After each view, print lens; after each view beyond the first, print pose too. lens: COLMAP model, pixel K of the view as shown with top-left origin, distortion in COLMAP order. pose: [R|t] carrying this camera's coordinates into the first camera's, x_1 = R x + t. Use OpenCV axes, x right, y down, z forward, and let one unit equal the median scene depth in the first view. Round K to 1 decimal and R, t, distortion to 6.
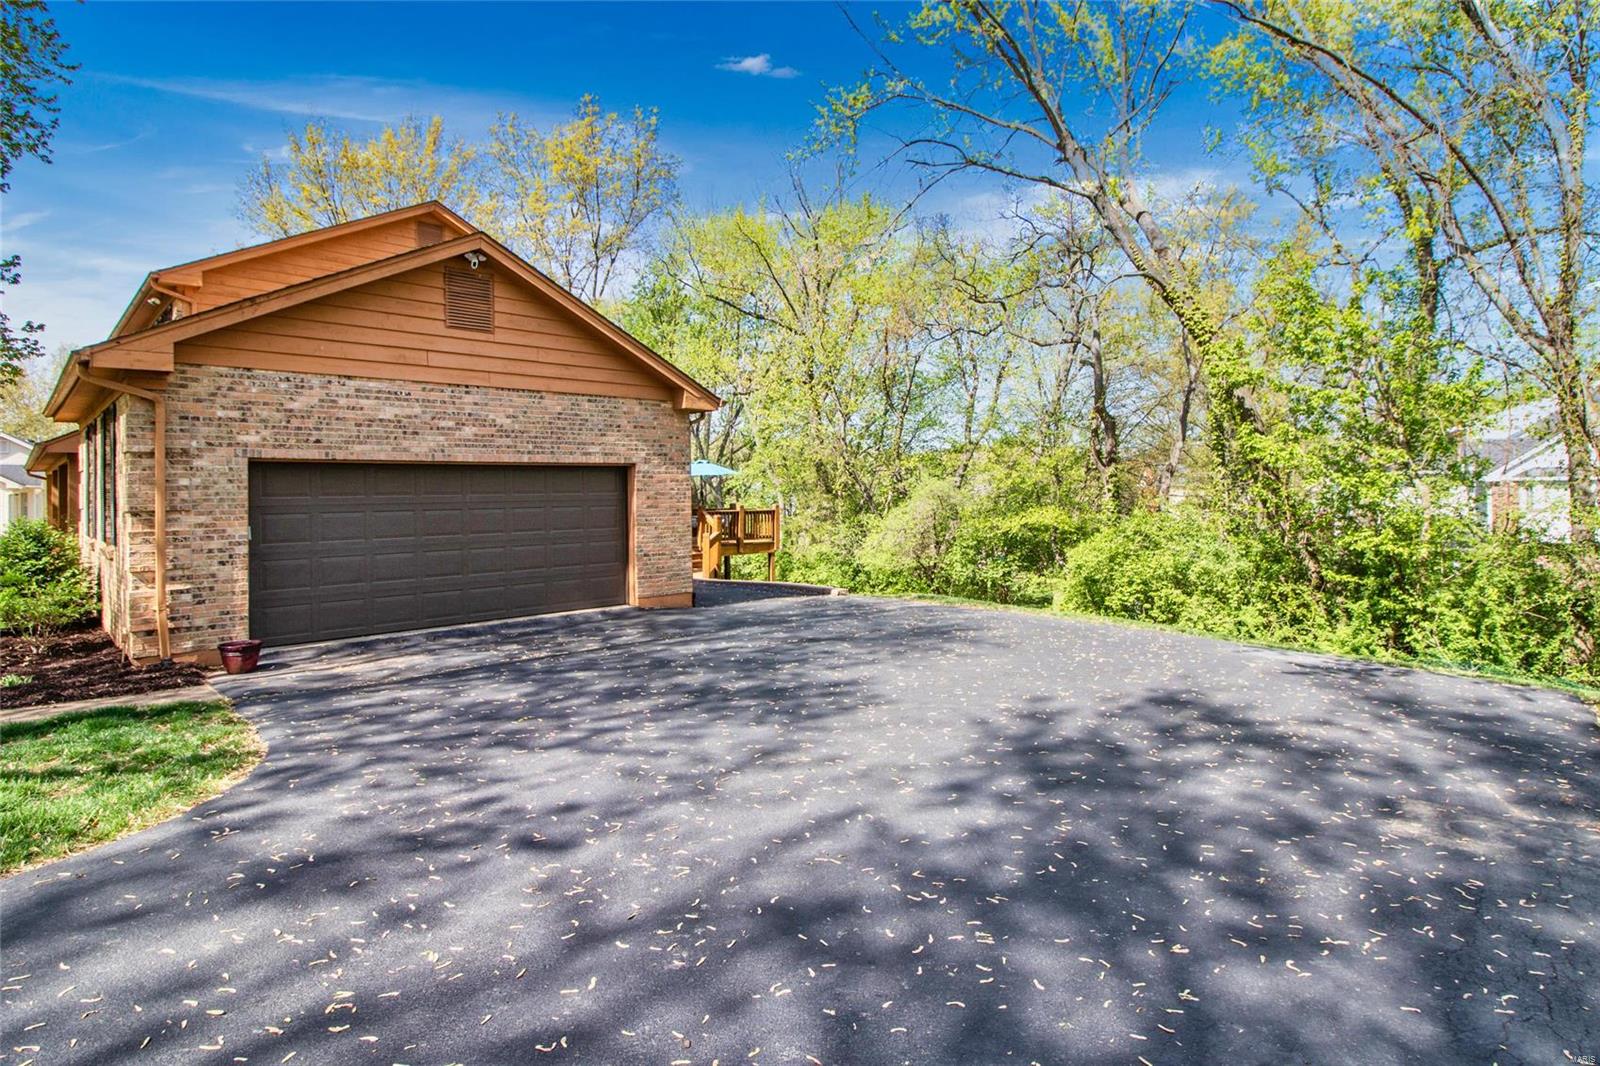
lens RADIAL K [[787.5, 0, 814.7], [0, 787.5, 492.4], [0, 0, 1]] dist [0.002549, -0.000192]
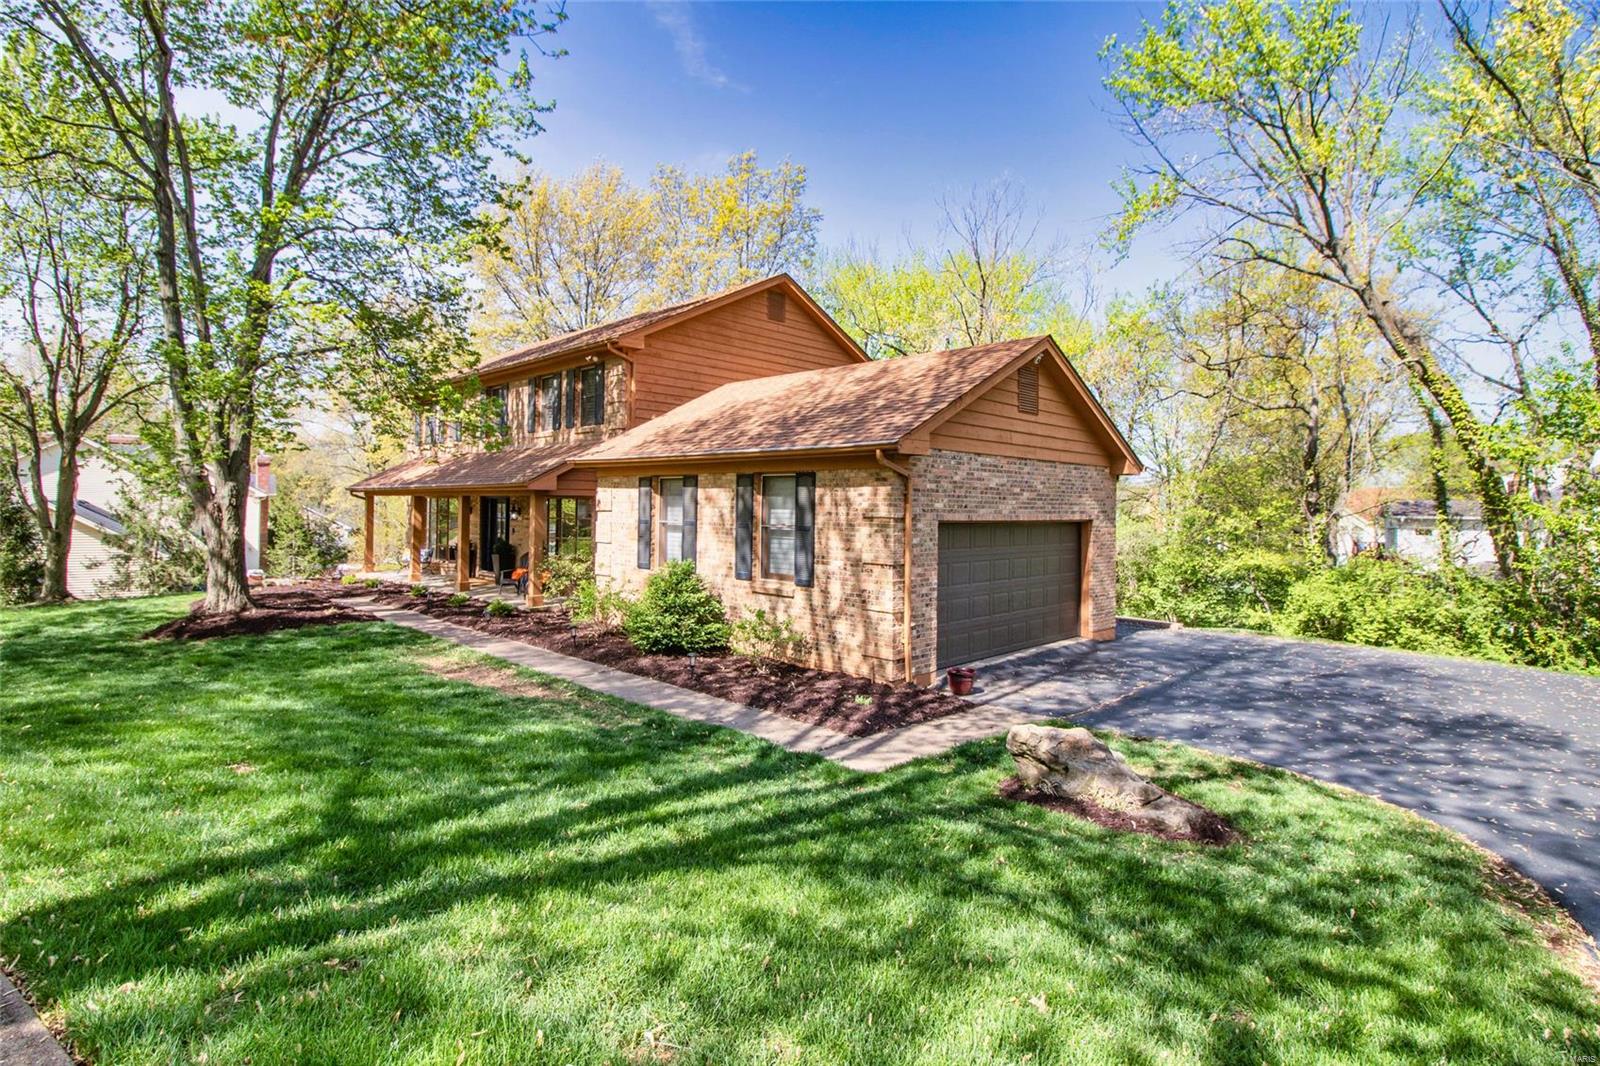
lens RADIAL K [[747.5, 0, 803.7], [0, 747.5, 504.8], [0, 0, 1]] dist [-0.008813, 0.001439]
pose [[0.999525, 0.028984, 0.010475, -0.805435], [-0.028947, 0.999574, -0.003642, -0.050370], [-0.010576, 0.003337, 0.999939, -0.155832]]
